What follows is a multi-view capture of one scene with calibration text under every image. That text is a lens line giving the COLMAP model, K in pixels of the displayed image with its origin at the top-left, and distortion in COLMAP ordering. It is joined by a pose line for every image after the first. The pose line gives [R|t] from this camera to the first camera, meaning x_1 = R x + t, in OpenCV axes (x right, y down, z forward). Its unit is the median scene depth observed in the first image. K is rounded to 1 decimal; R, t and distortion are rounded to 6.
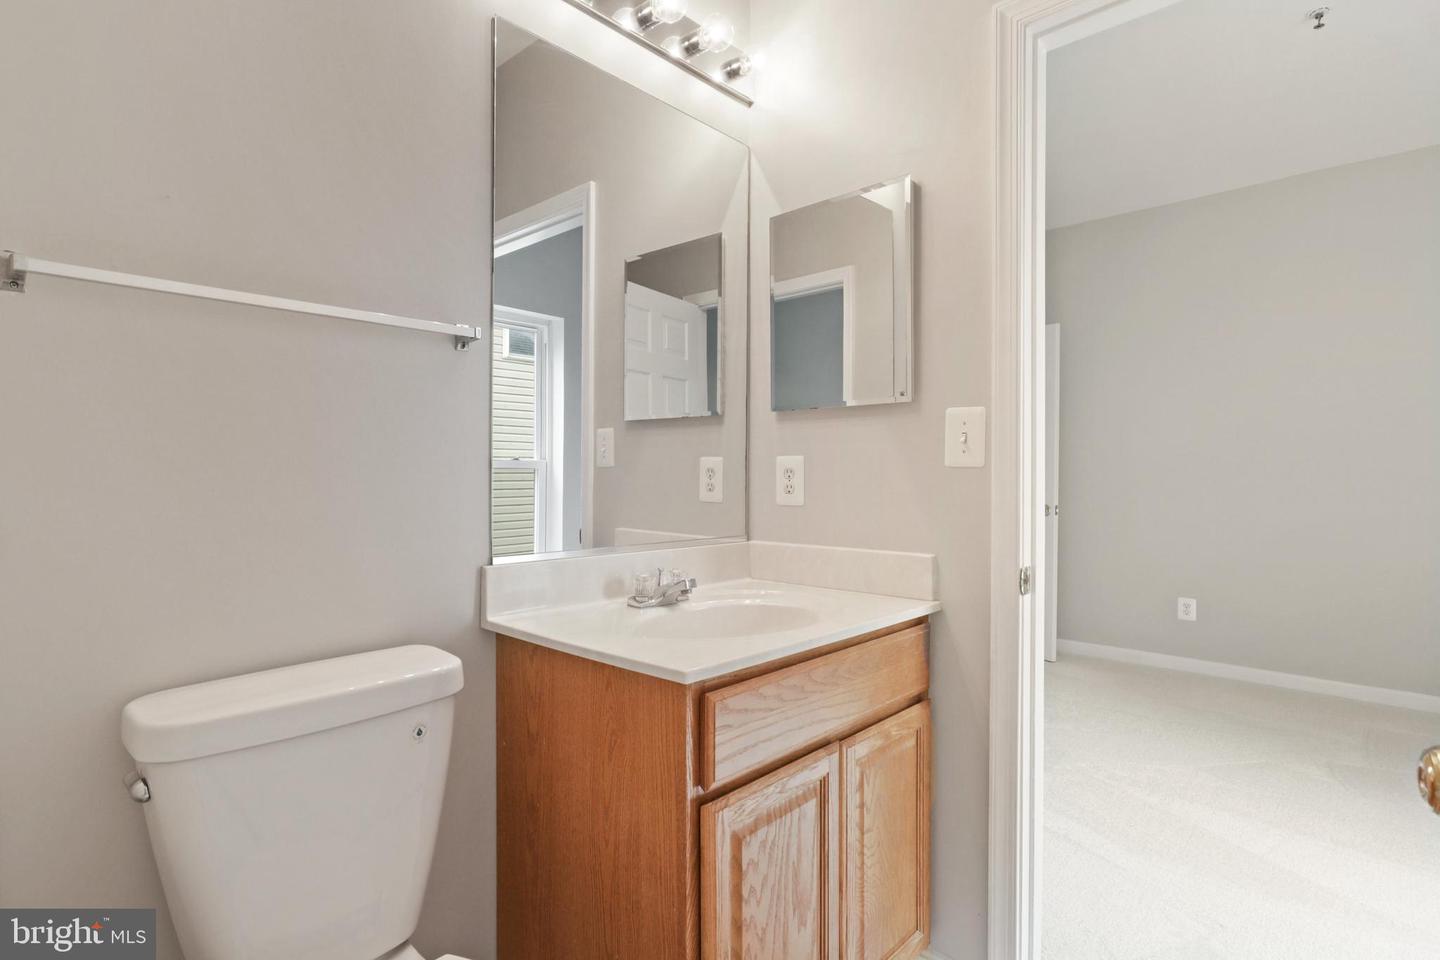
lens RADIAL K [[725.8, 0, 720.9], [0, 725.8, 498.6], [0, 0, 1]] dist [-0.025012, 0.000088]
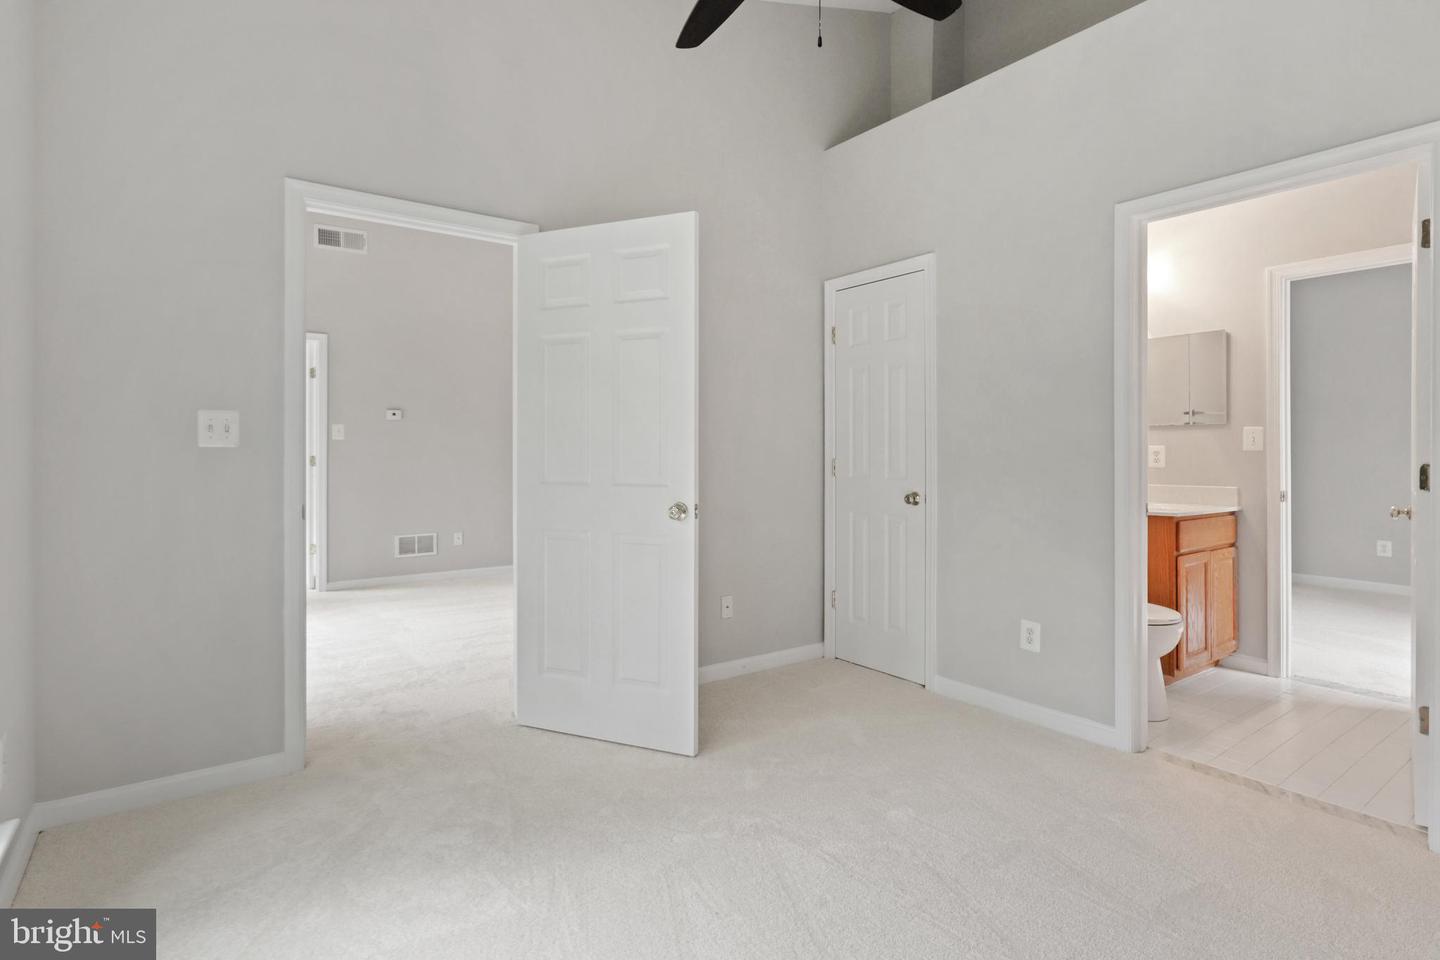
lens RADIAL K [[718.3, 0, 714.8], [0, 718.3, 460.6], [0, 0, 1]] dist [-0.024940, 0.013539]
pose [[0.978351, 0.002843, -0.206932, -0.946512], [-0.007671, 0.999717, -0.022532, 0.056999], [0.206810, 0.023632, 0.978096, -1.731190]]
